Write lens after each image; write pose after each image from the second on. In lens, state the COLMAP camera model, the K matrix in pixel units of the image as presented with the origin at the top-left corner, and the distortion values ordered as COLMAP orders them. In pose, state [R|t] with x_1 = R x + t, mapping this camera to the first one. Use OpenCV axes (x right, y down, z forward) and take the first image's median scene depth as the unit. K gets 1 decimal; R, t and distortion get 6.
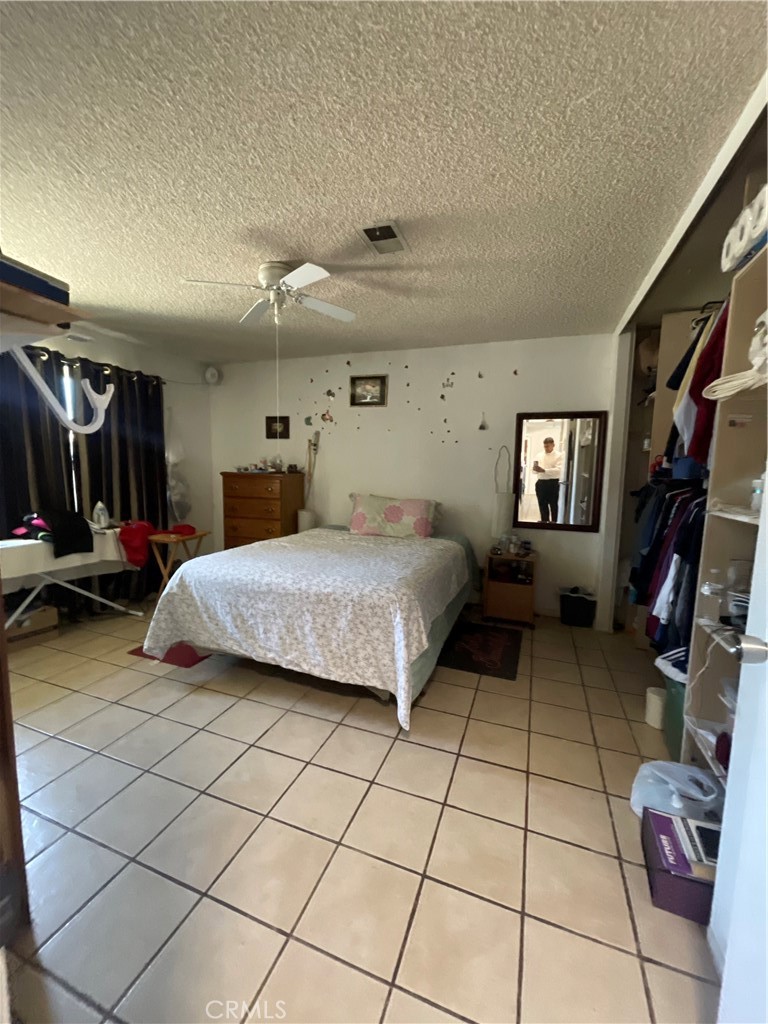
lens RADIAL K [[413.4, 0, 384.1], [0, 413.4, 513.8], [0, 0, 1]] dist [-0.010307, 0.003650]
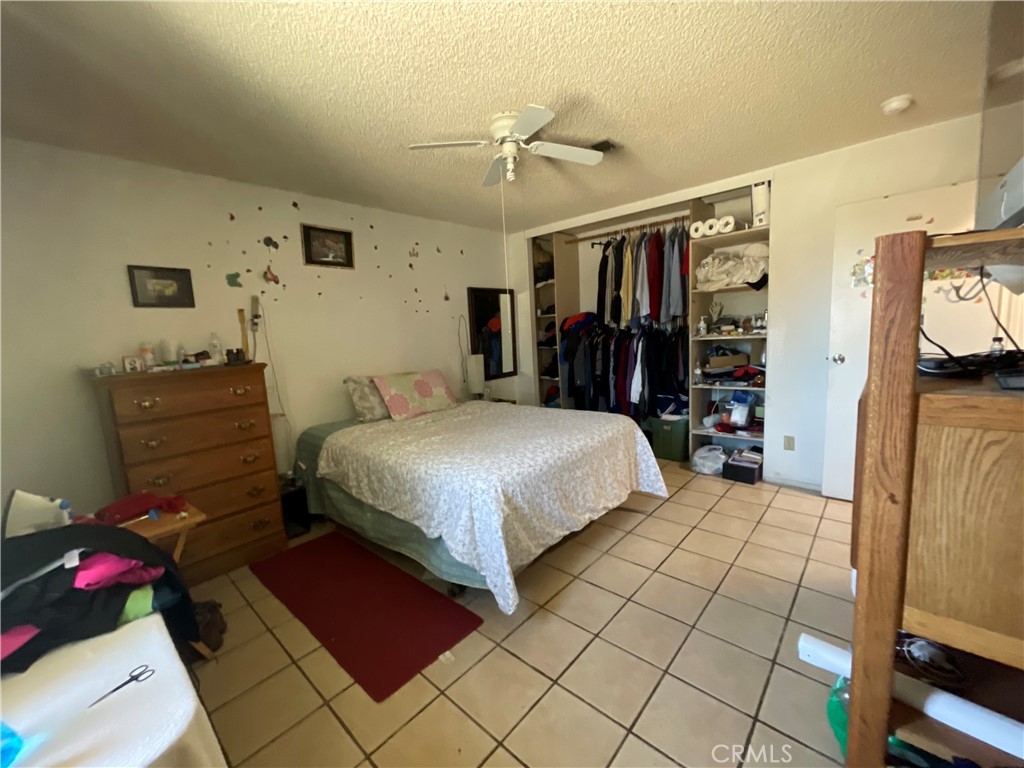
lens RADIAL K [[413.4, 0, 516.4], [0, 413.4, 384.0], [0, 0, 1]] dist [-0.010307, 0.003650]
pose [[0.365641, -0.162353, 0.916487, -0.682504], [0.166232, 0.980229, 0.107325, -0.067527], [-0.915791, 0.113107, 0.385400, 0.402423]]
